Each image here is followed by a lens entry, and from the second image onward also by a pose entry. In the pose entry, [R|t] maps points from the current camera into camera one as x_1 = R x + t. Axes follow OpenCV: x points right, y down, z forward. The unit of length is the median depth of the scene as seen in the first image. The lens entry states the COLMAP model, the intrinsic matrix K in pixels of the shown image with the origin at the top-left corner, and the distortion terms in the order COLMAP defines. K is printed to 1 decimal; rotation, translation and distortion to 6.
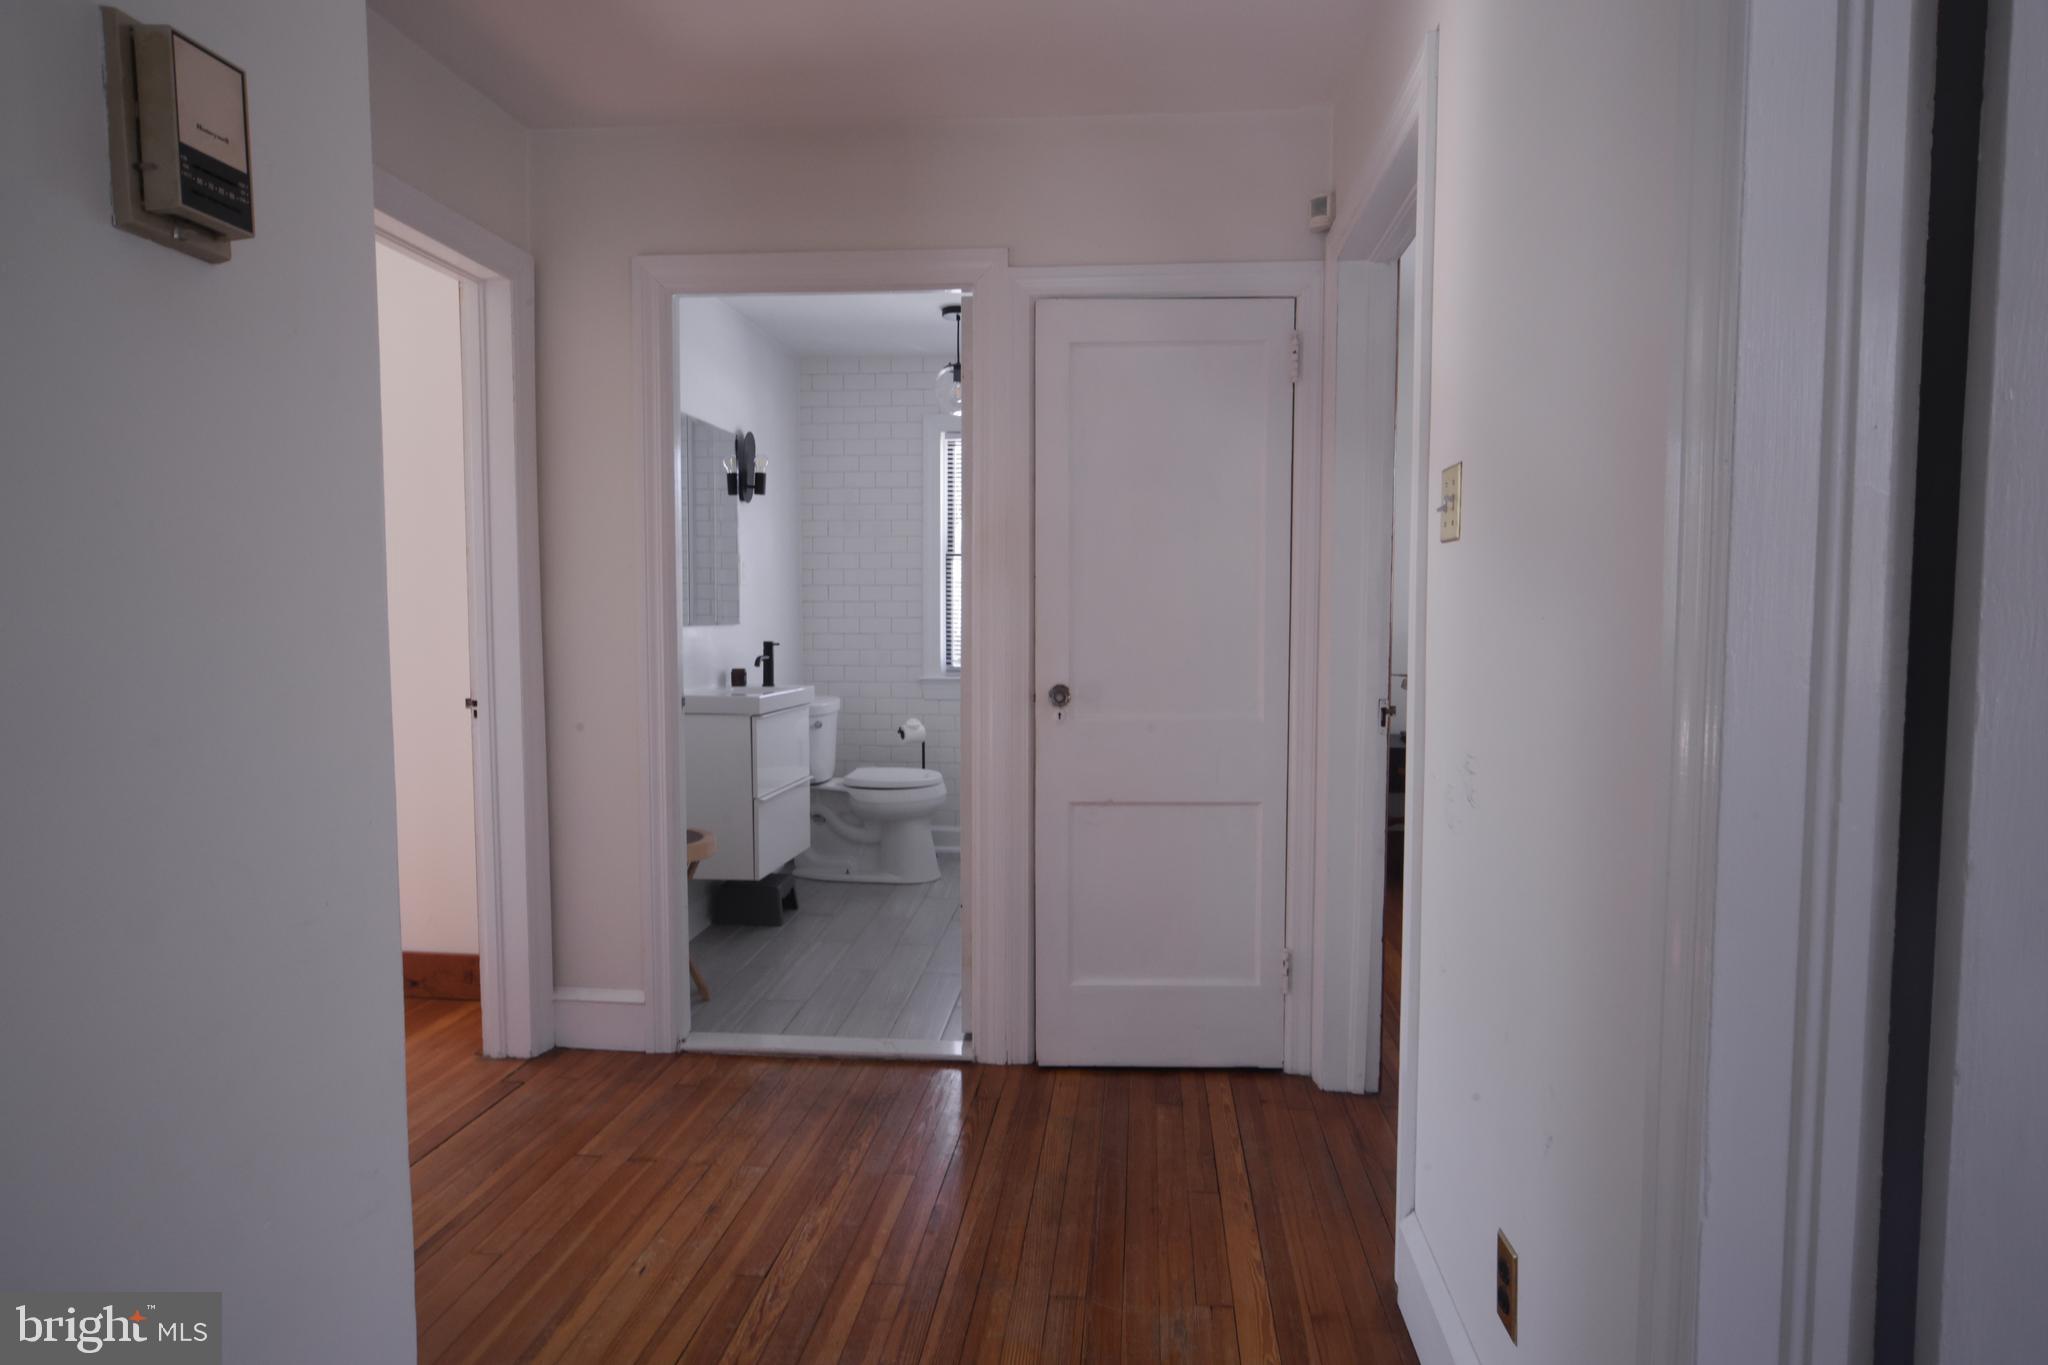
lens RADIAL K [[1131.5, 0, 1017.7], [0, 1131.5, 697.8], [0, 0, 1]] dist [0.000819, 0.001524]
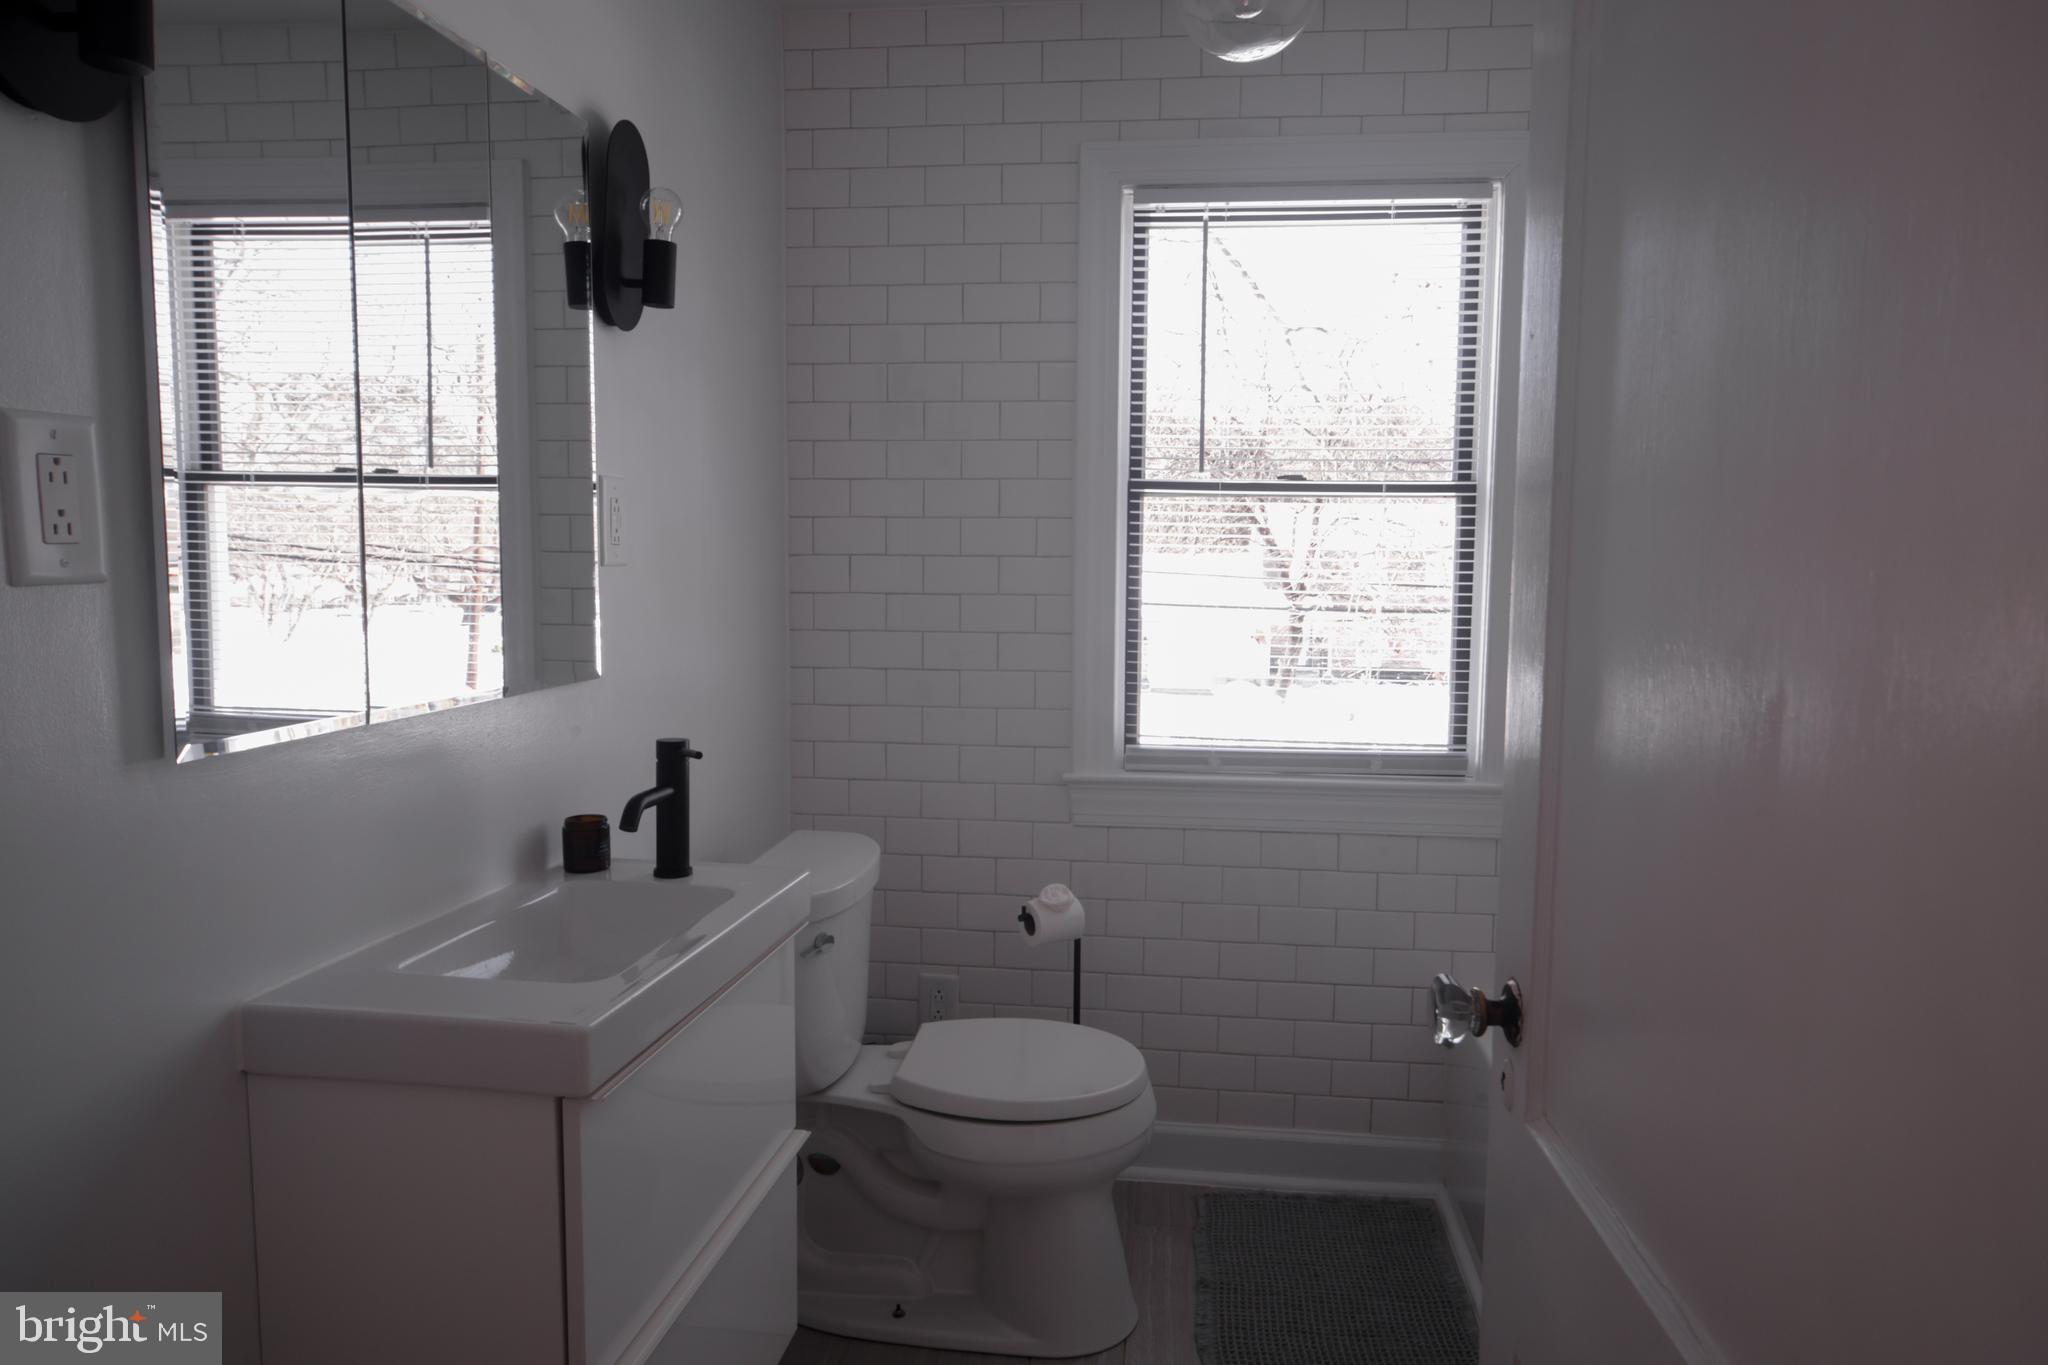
lens RADIAL K [[1392.5, 0, 1029.6], [0, 1392.5, 683.4], [0, 0, 1]] dist [0.001786, 0.000155]
pose [[0.999301, 0.013610, -0.034806, -0.098029], [-0.012790, 0.999638, 0.023664, -0.075838], [0.035116, -0.023203, 0.999114, 0.574772]]
